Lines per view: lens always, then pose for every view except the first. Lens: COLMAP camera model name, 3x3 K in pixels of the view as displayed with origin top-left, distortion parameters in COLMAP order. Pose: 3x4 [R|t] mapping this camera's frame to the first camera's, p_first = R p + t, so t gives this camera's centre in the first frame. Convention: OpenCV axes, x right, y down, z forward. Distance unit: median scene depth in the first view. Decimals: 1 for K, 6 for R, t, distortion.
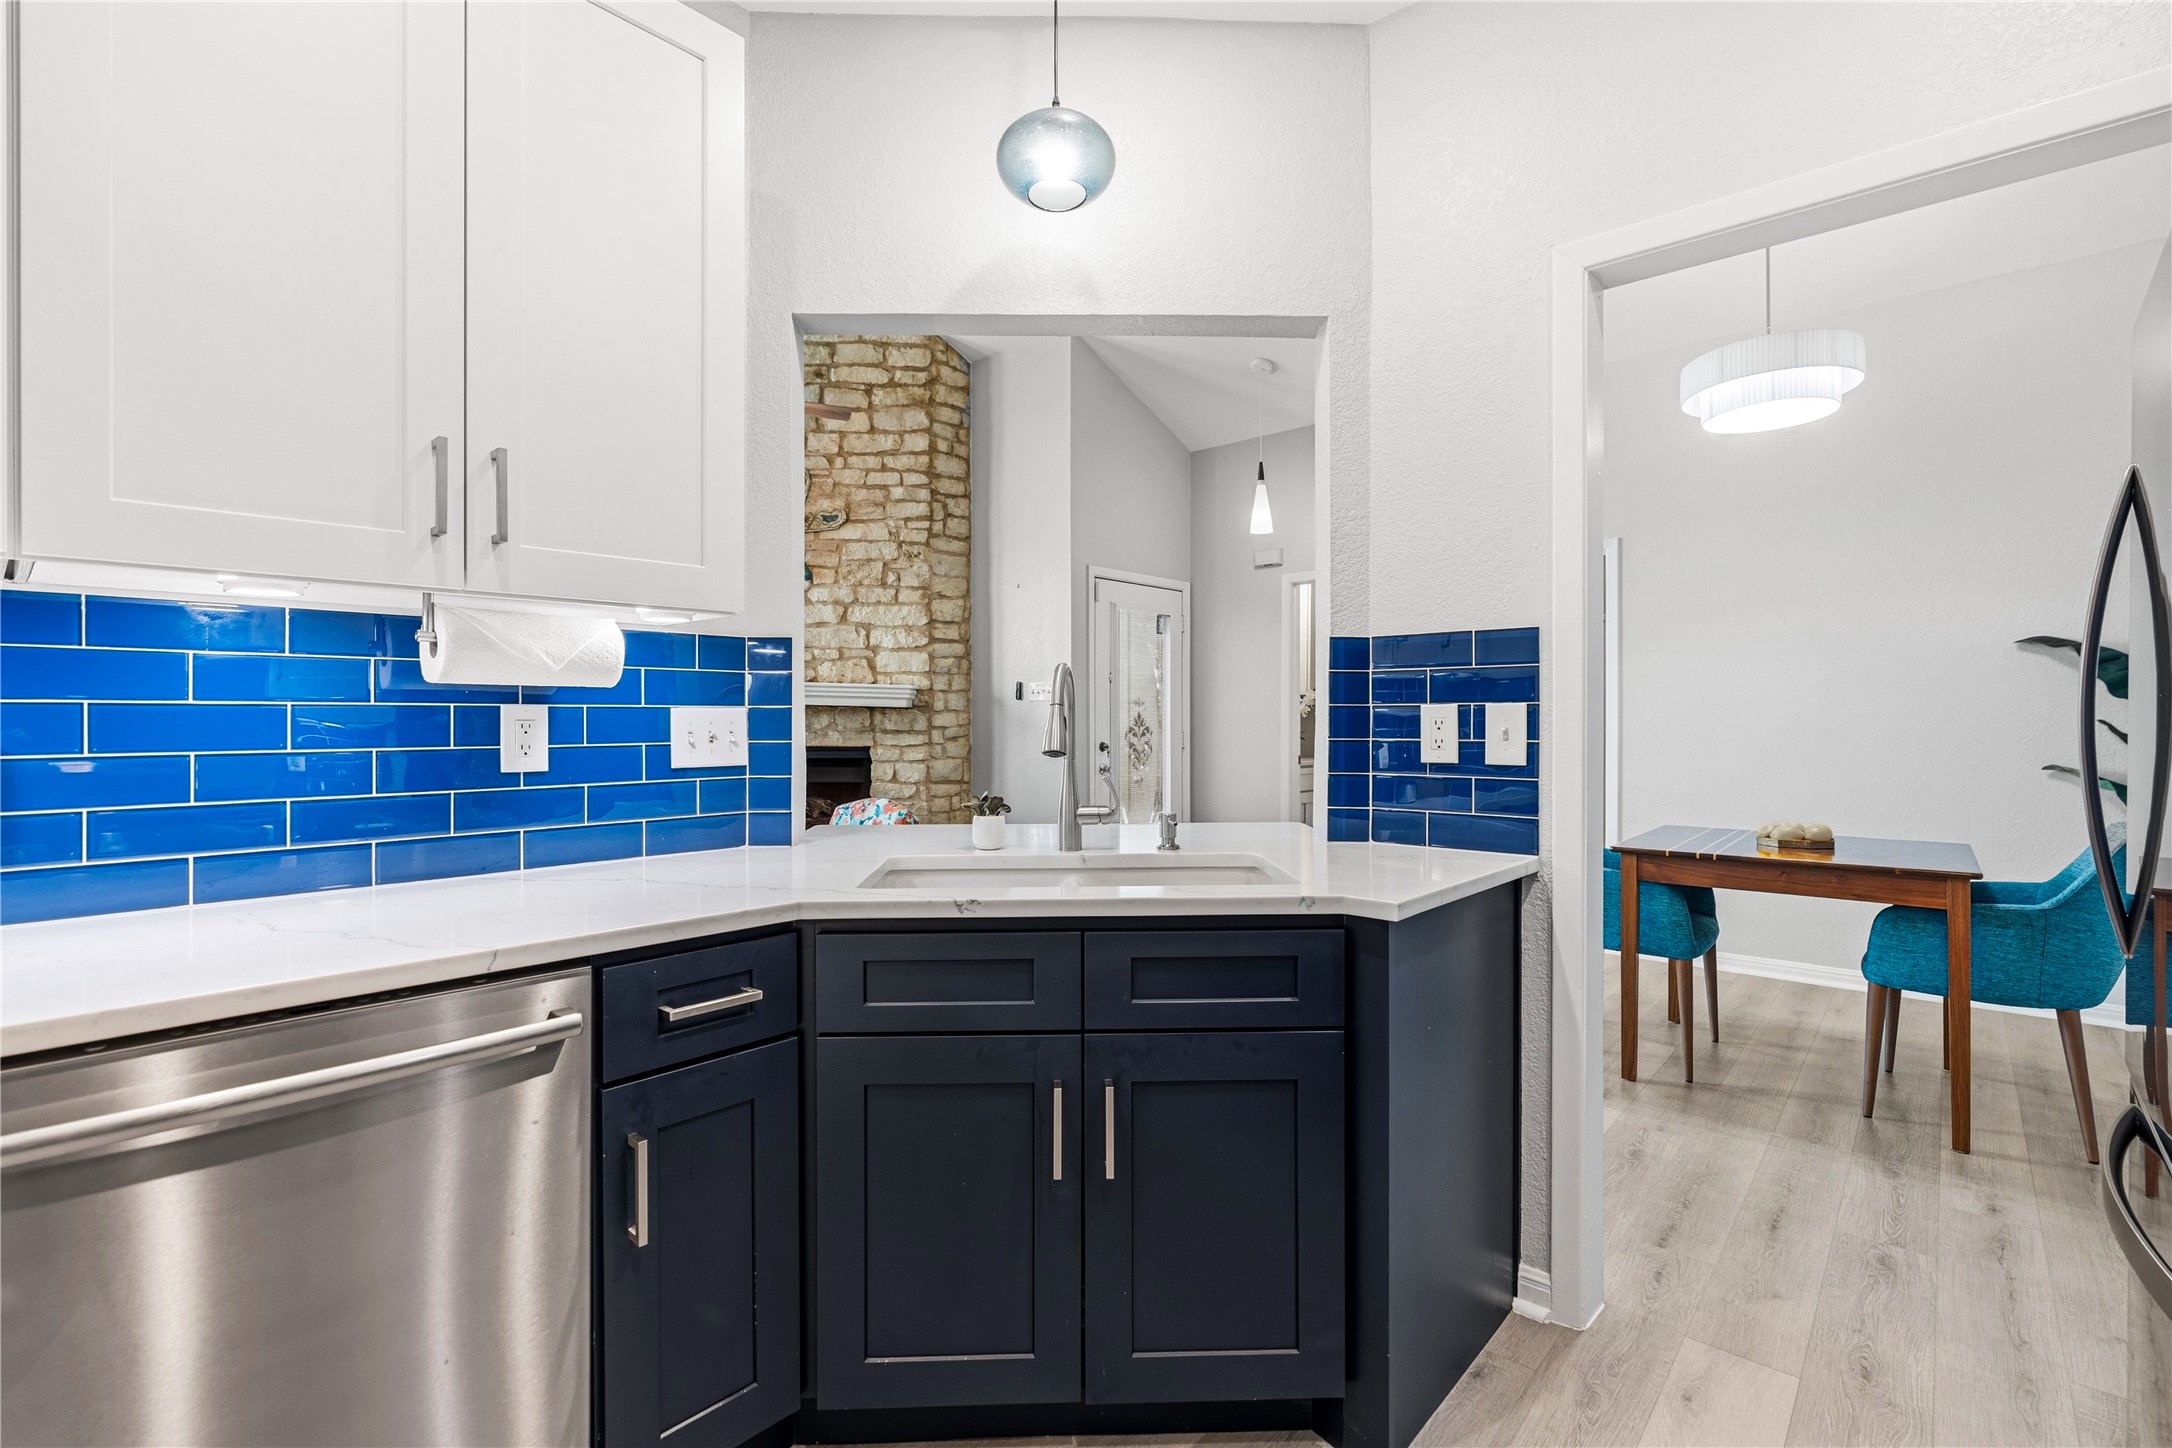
lens RADIAL K [[1000.6, 0, 1075.3], [0, 1000.6, 715.7], [0, 0, 1]] dist [-0.008718, 0.003533]
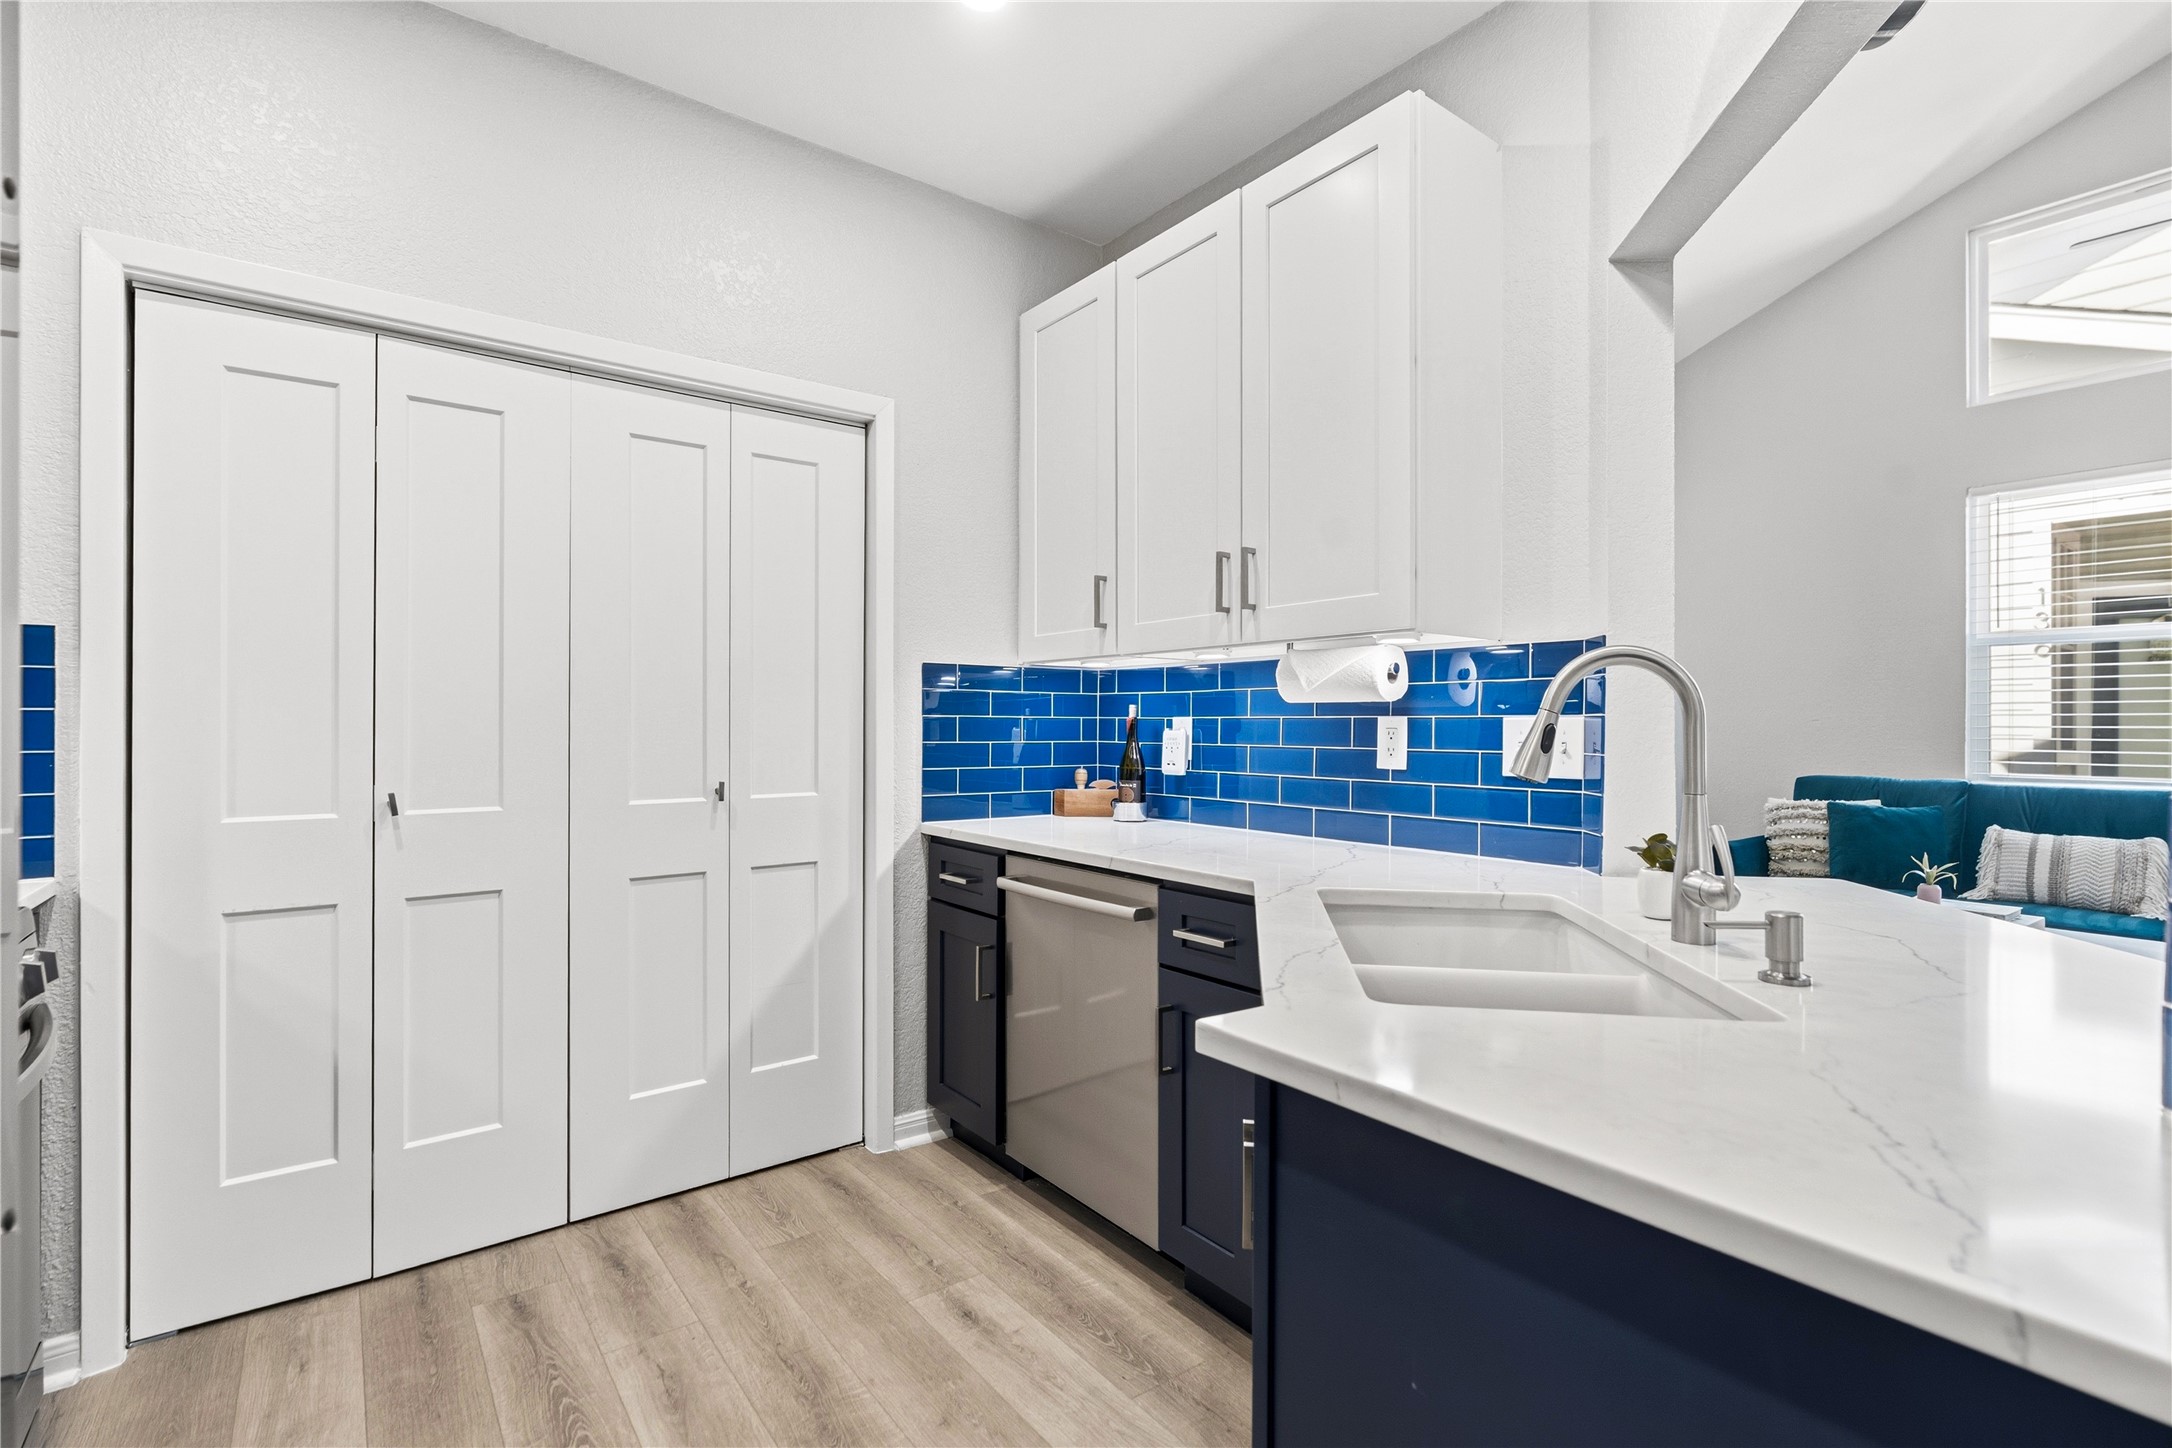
lens RADIAL K [[1000.6, 0, 1085.4], [0, 1000.6, 733.0], [0, 0, 1]] dist [-0.008718, 0.003533]
pose [[-0.186289, 0.004179, -0.982486, 0.631471], [-0.003778, 0.999981, 0.004969, 0.004353], [0.982488, 0.004638, -0.186270, 0.701839]]
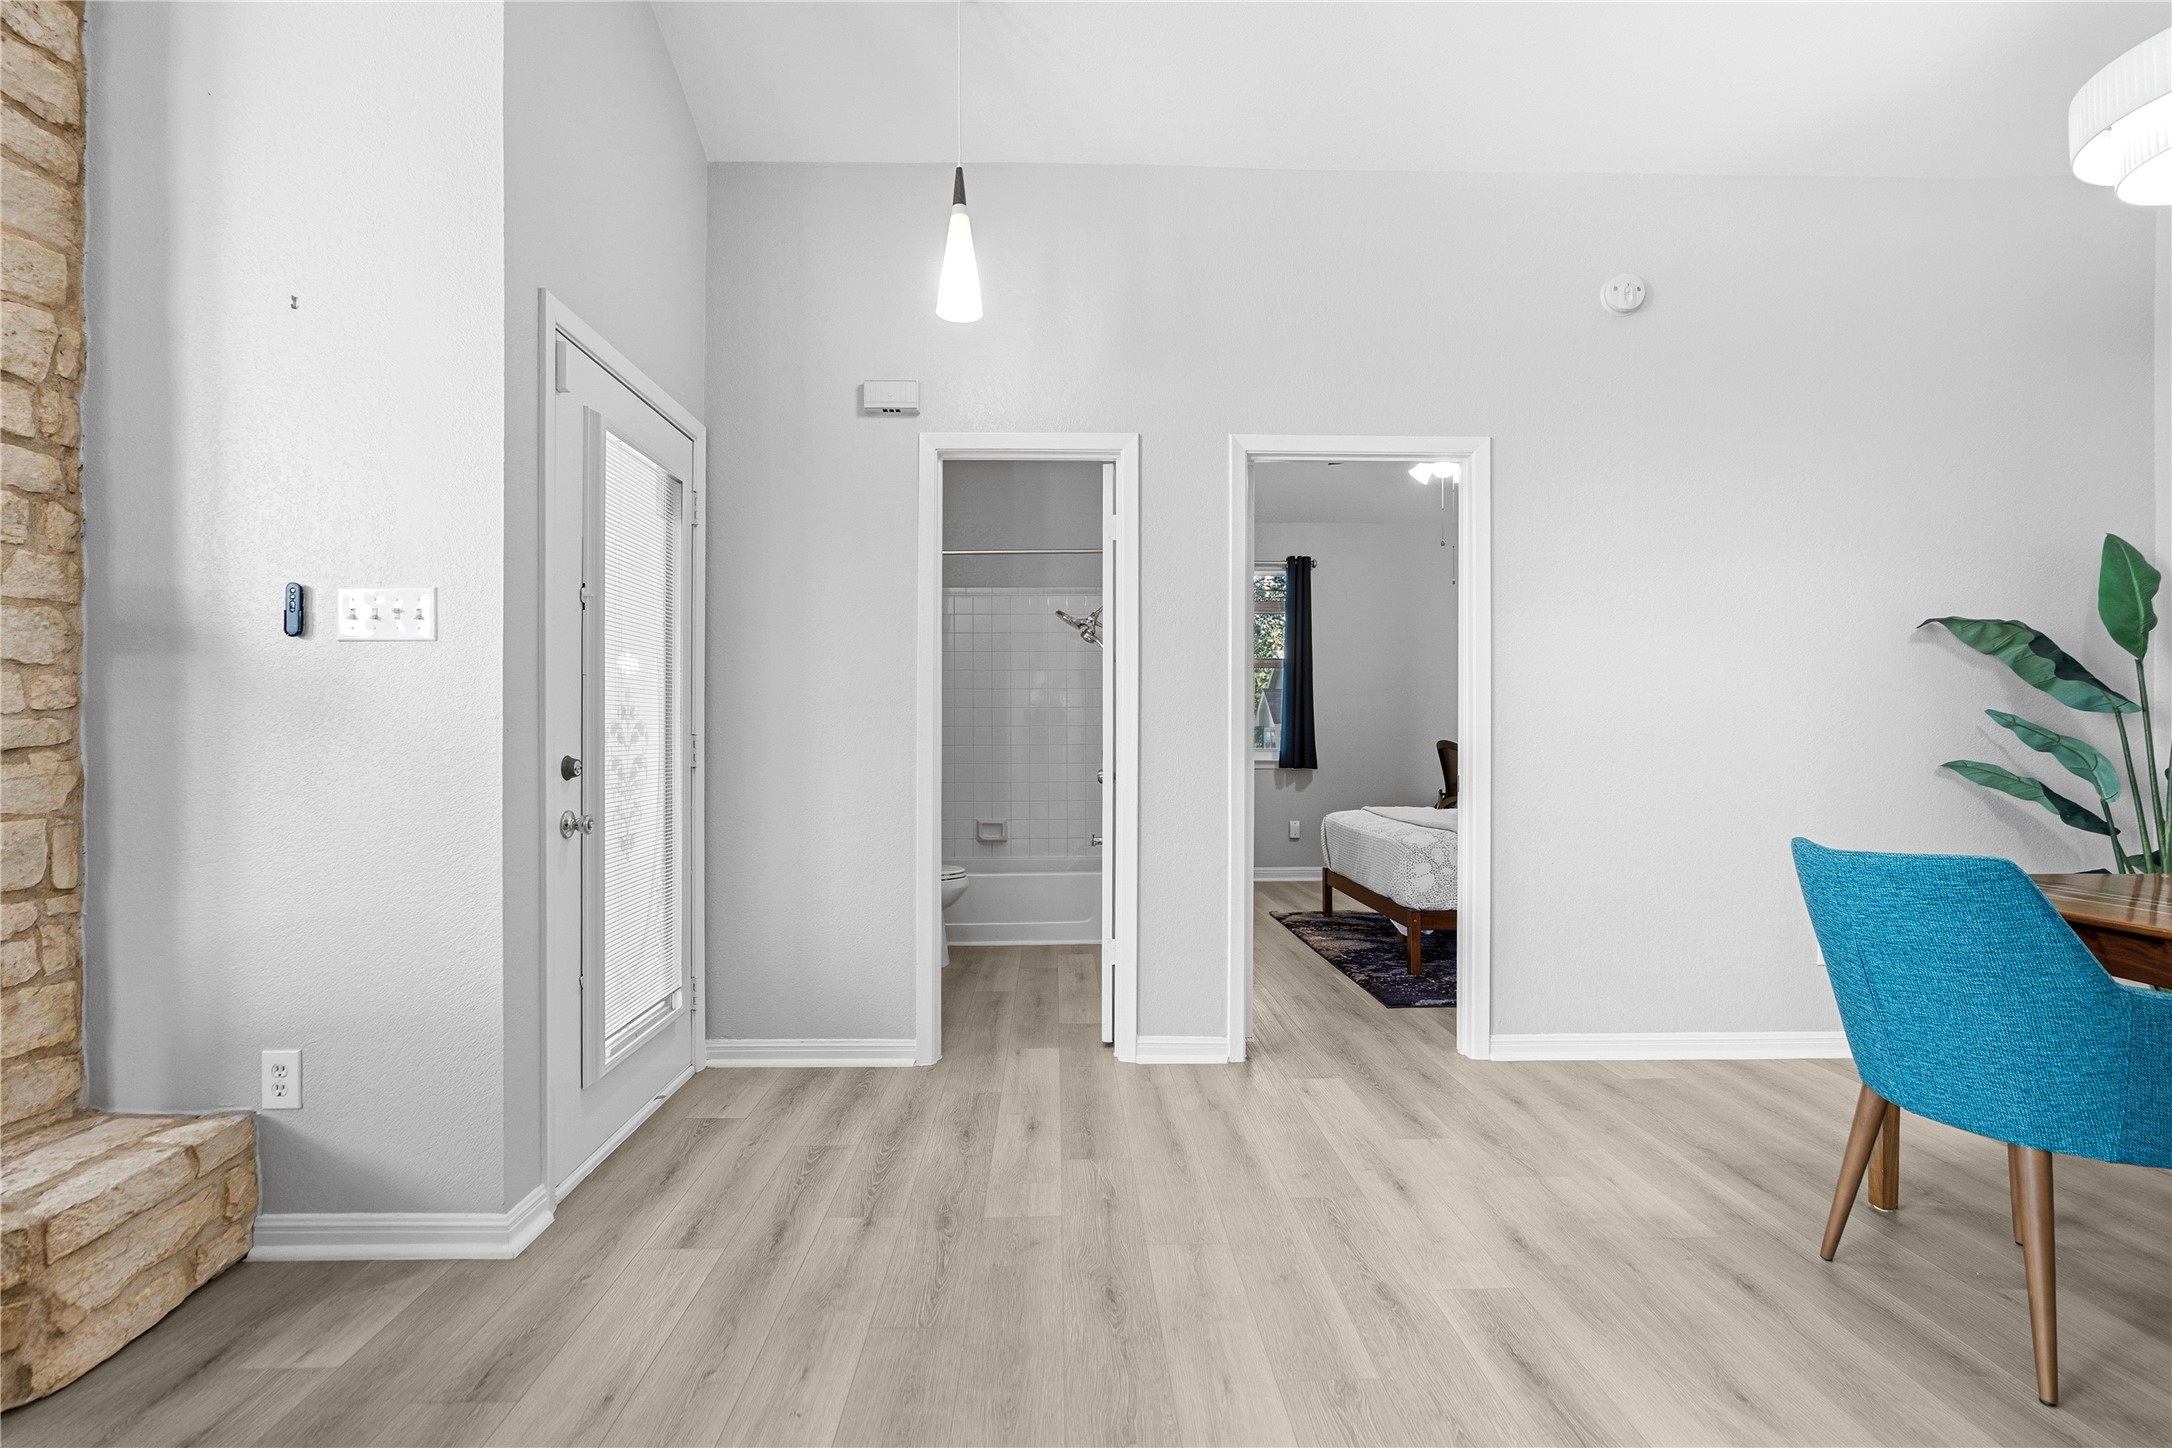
lens RADIAL K [[1000.6, 0, 1080.3], [0, 1000.6, 728.5], [0, 0, 1]] dist [-0.008718, 0.003533]
pose [[0.725260, 0.002855, 0.688469, -0.259960], [-0.002166, 0.999996, -0.001866, 0.041928], [-0.688472, -0.000137, 0.725263, 1.537681]]
